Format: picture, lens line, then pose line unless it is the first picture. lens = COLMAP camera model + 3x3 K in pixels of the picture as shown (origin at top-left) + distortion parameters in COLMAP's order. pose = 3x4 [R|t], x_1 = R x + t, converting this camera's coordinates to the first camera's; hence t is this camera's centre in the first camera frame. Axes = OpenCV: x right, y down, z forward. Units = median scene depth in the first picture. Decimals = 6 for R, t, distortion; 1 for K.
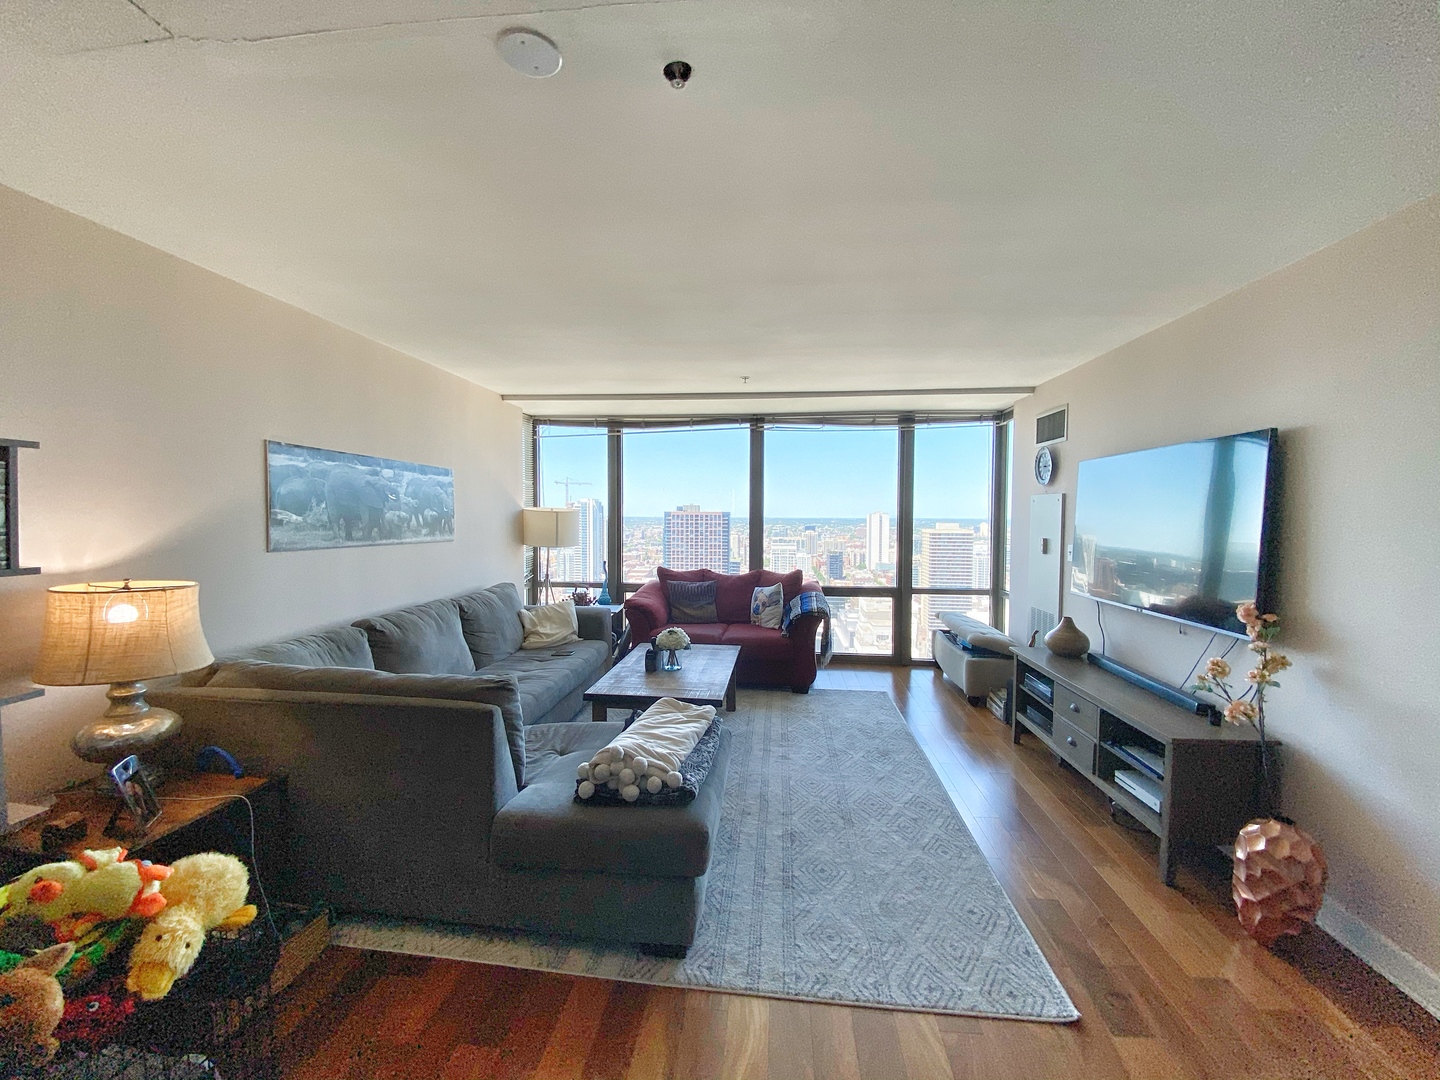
lens RADIAL K [[580.5, 0, 720.0], [0, 580.5, 540.0], [0, 0, 1]] dist [0.024828, -0.021601]
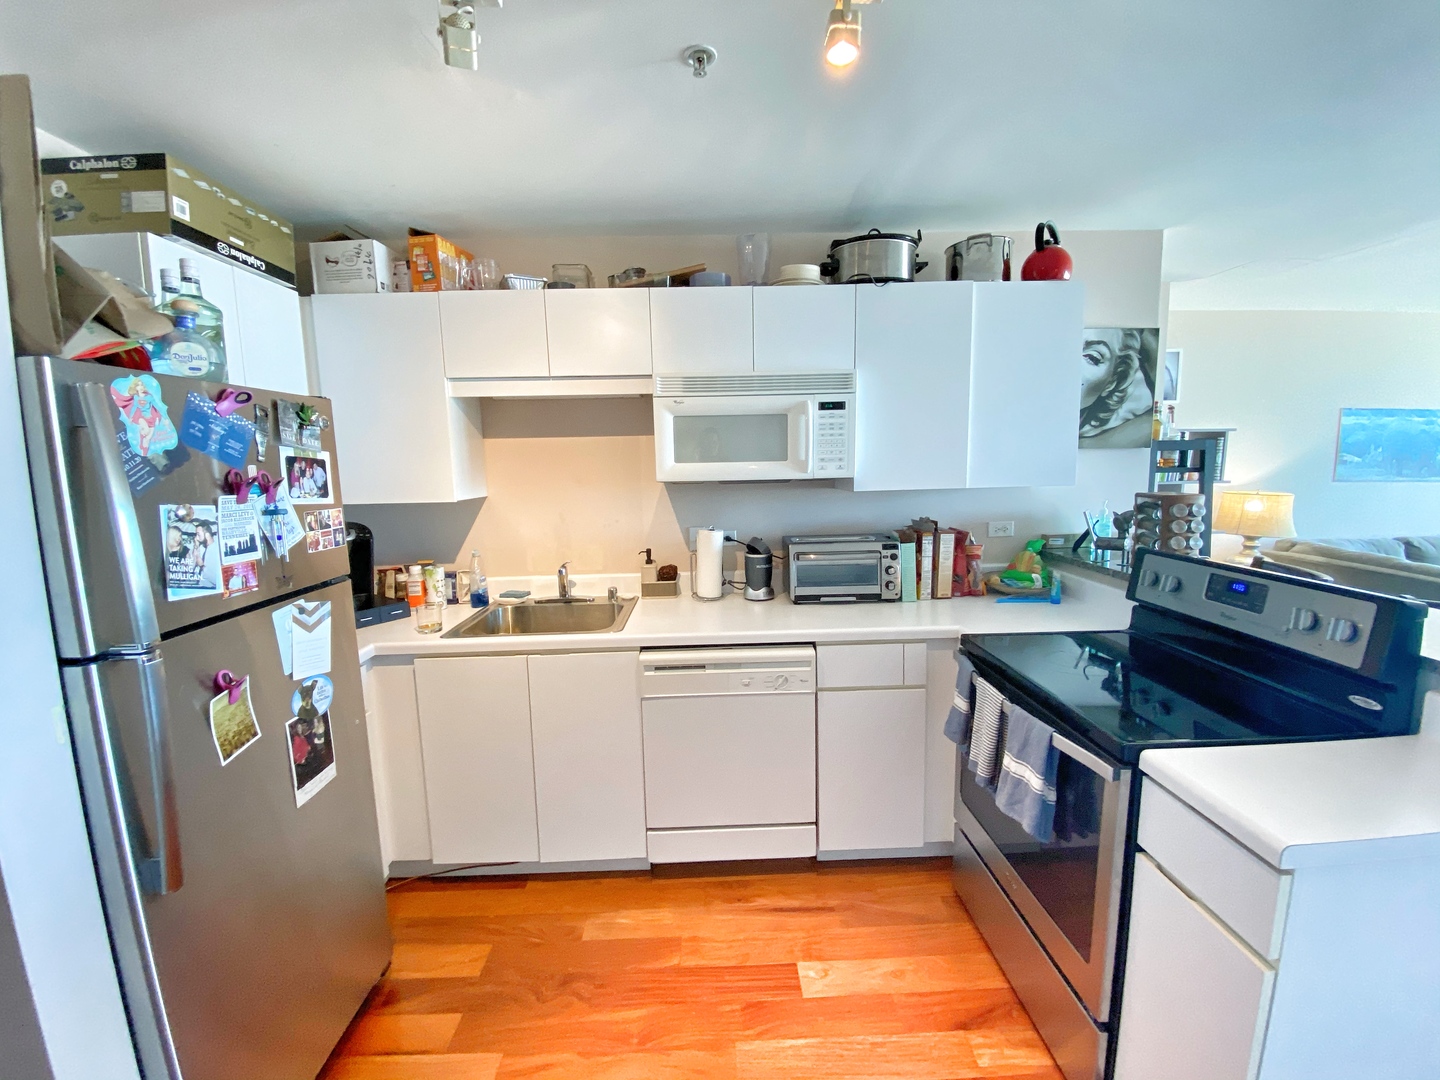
lens RADIAL K [[585.4, 0, 719.1], [0, 585.4, 538.5], [0, 0, 1]] dist [0.021880, -0.020838]
pose [[0.122947, 0.116299, -0.985575, 0.450422], [-0.024054, 0.993167, 0.114194, 0.025851], [0.992122, 0.009667, 0.124904, -0.638524]]
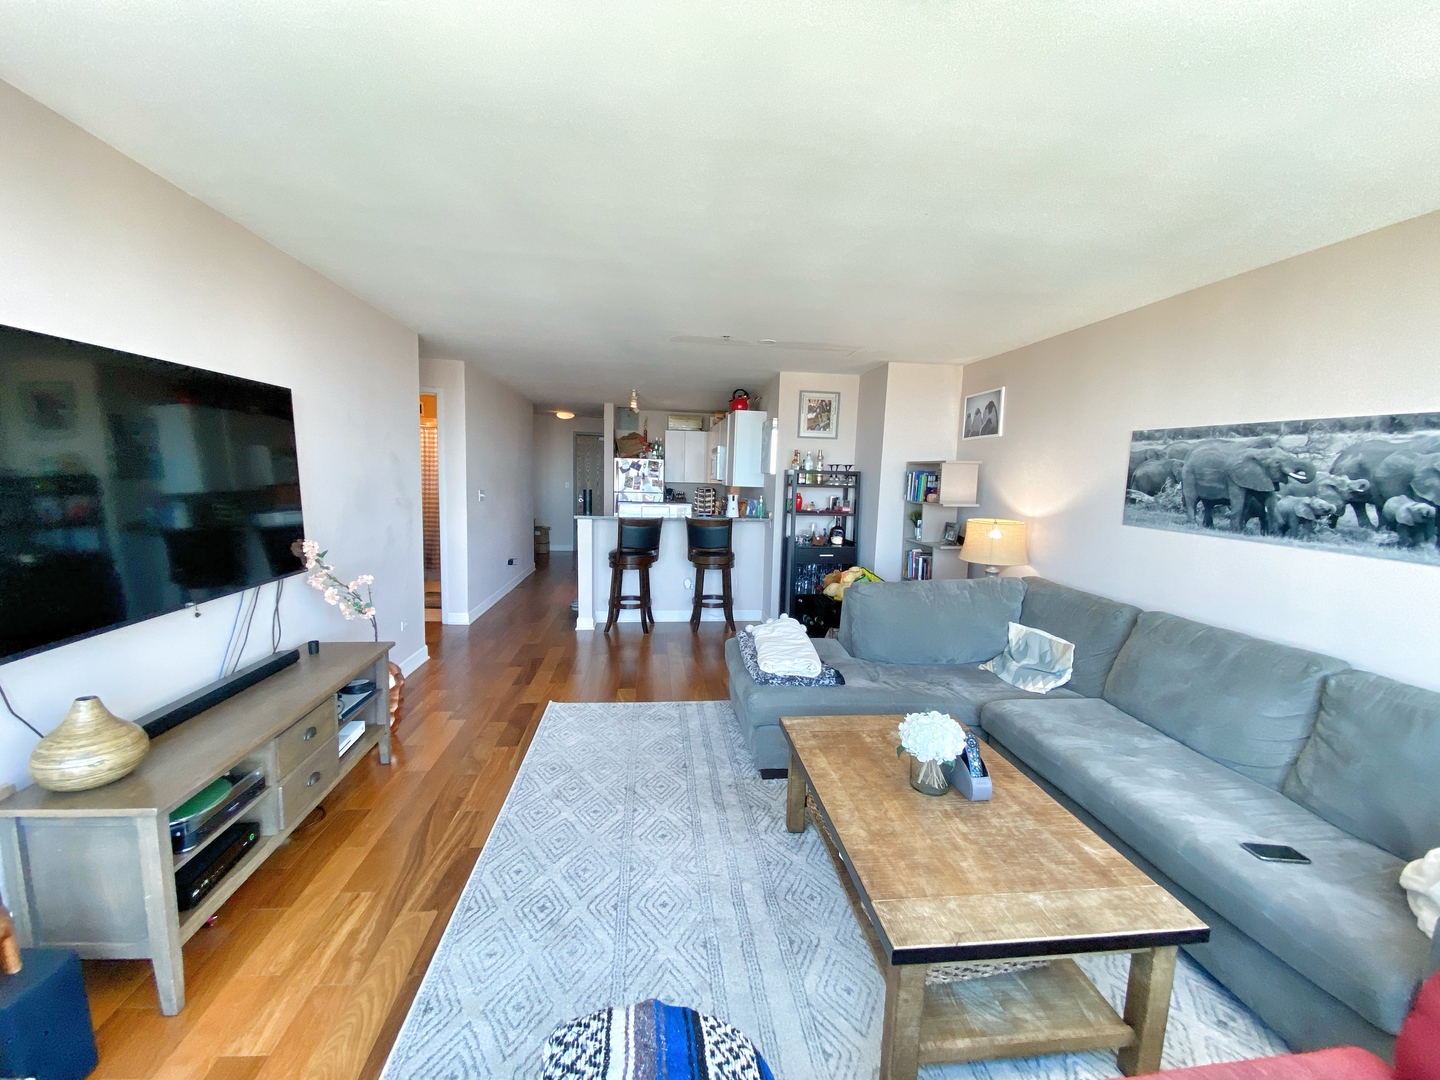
lens RADIAL K [[579.2, 0, 723.5], [0, 579.2, 539.6], [0, 0, 1]] dist [0.028989, -0.027420]
pose [[-0.975741, -0.011669, -0.218618, 0.237955], [-0.046388, 0.986925, 0.154362, -0.077755], [0.213959, 0.160759, -0.963524, 1.596572]]
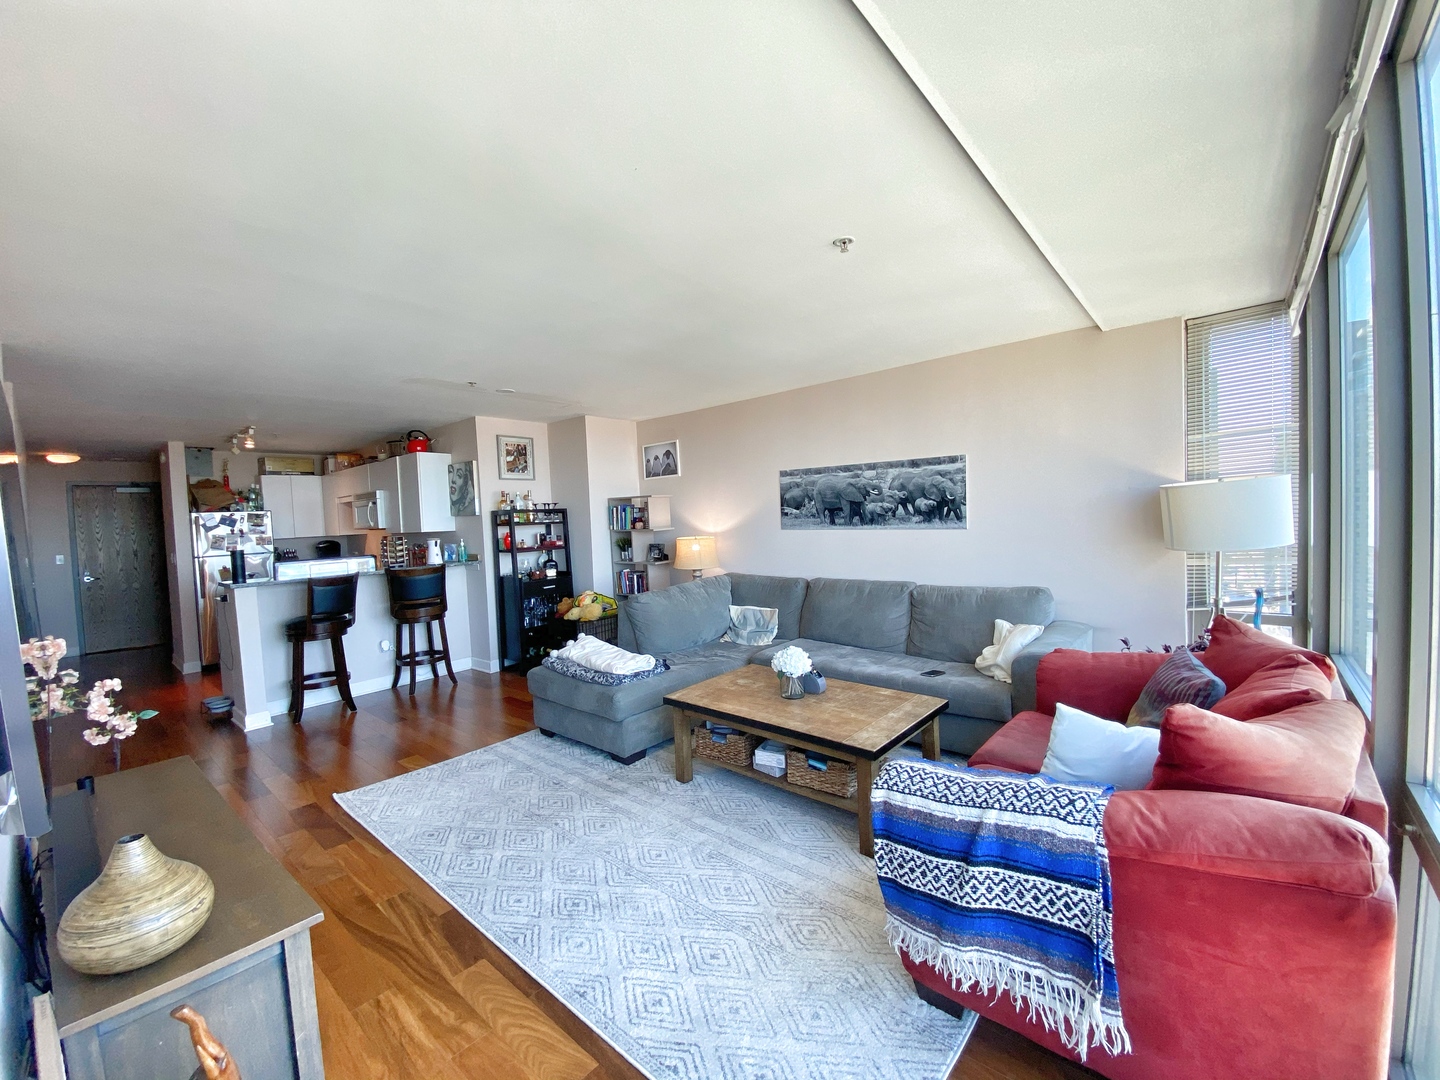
lens RADIAL K [[579.2, 0, 723.5], [0, 579.2, 539.6], [0, 0, 1]] dist [0.028989, -0.027420]
pose [[-0.572218, 0.052697, -0.818407, 0.696111], [-0.000488, 0.997911, 0.064596, -0.054647], [0.820101, 0.037362, -0.570997, 1.535527]]
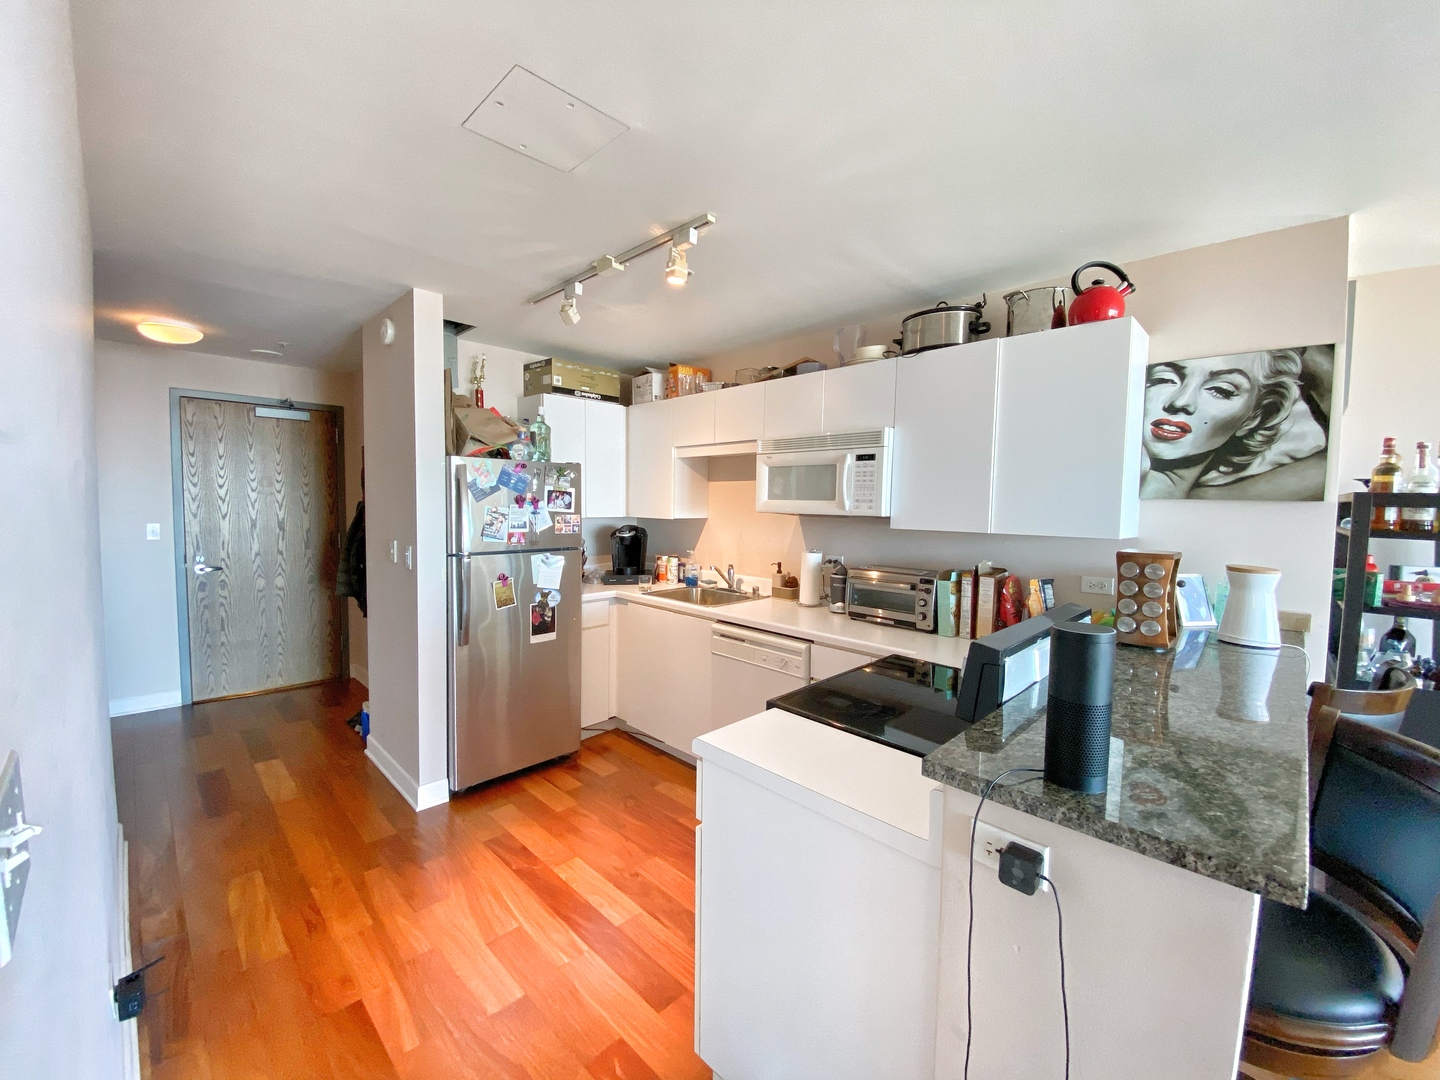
lens RADIAL K [[579.2, 0, 723.5], [0, 579.2, 539.6], [0, 0, 1]] dist [0.028989, -0.027420]
pose [[-0.629968, 0.031968, -0.775963, 0.550965], [-0.059061, 0.994287, 0.088911, 0.002767], [0.774372, 0.101840, -0.624481, -0.069467]]
